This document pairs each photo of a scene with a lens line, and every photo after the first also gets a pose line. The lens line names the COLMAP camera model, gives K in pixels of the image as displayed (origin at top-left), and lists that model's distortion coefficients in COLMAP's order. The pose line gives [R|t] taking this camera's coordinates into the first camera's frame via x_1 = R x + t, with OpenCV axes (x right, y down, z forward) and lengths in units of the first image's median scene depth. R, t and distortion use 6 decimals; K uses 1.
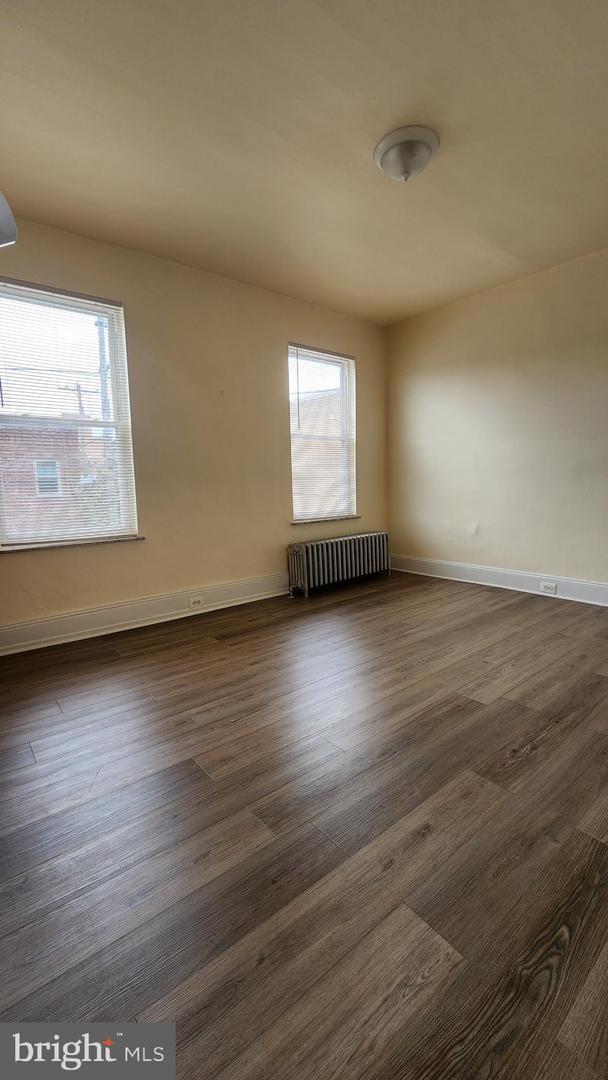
lens RADIAL K [[446.7, 0, 302.1], [0, 446.7, 536.4], [0, 0, 1]] dist [-0.002254, -0.001105]
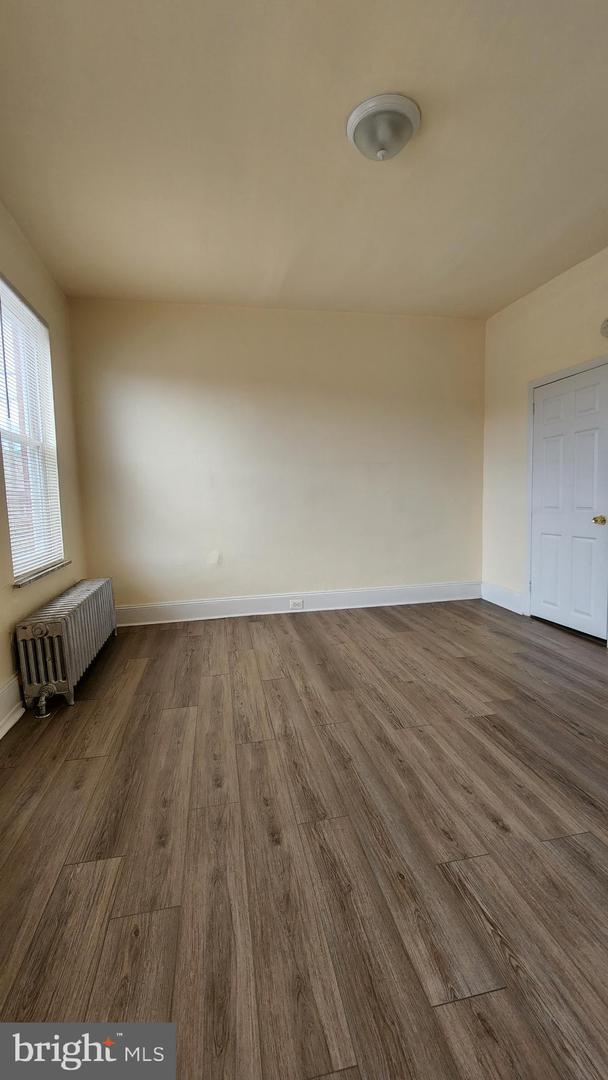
lens RADIAL K [[446.7, 0, 304.4], [0, 446.7, 535.7], [0, 0, 1]] dist [-0.002254, -0.001105]
pose [[0.467330, -0.065363, 0.881664, -0.491089], [0.124282, 0.992217, 0.007682, -0.071696], [-0.875304, 0.105985, 0.471816, 0.607406]]
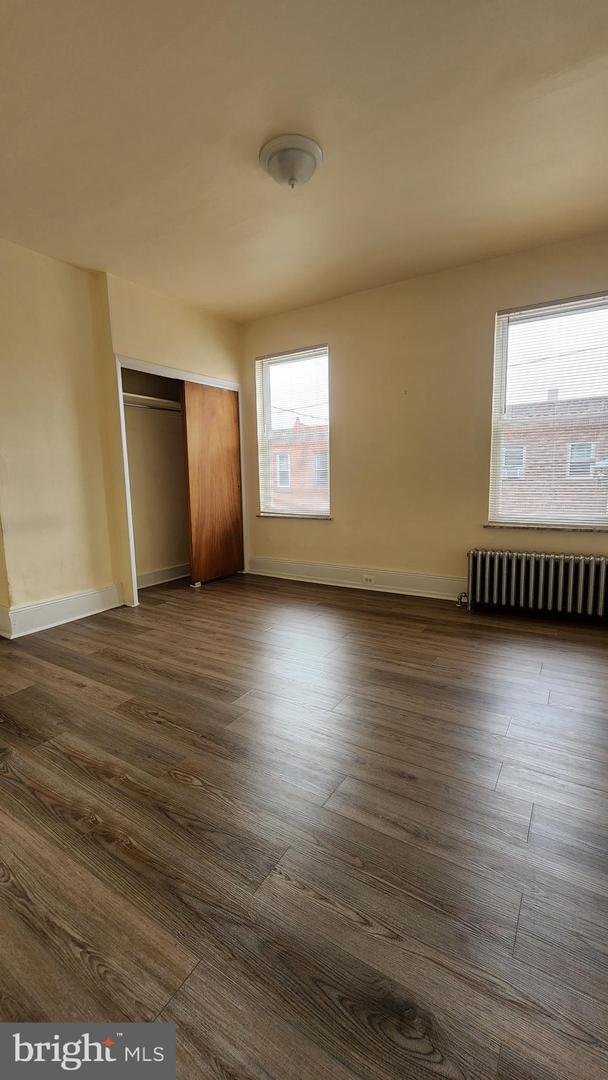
lens RADIAL K [[446.7, 0, 302.5], [0, 446.7, 537.4], [0, 0, 1]] dist [-0.002254, -0.001105]
pose [[0.317789, 0.149326, -0.936329, 0.987348], [-0.103485, 0.987084, 0.122297, -0.109115], [0.942497, 0.058031, 0.329137, 0.560012]]
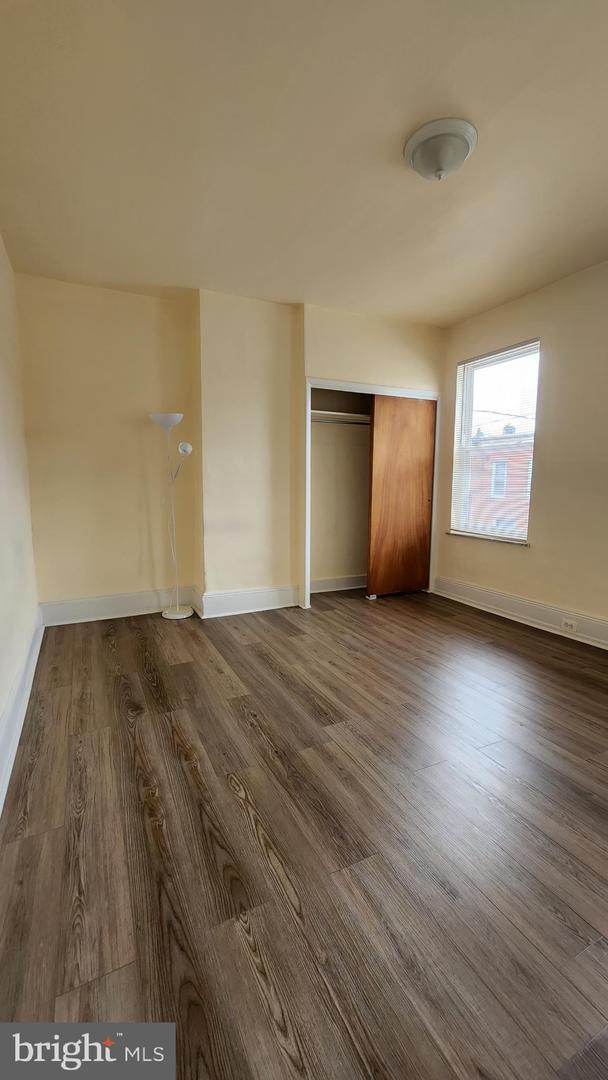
lens RADIAL K [[446.7, 0, 301.4], [0, 446.7, 537.0], [0, 0, 1]] dist [-0.002254, -0.001105]
pose [[-0.225987, 0.141900, -0.963740, 0.961861], [-0.119762, 0.977781, 0.172050, -0.159557], [0.966740, 0.154301, -0.203972, 0.777407]]
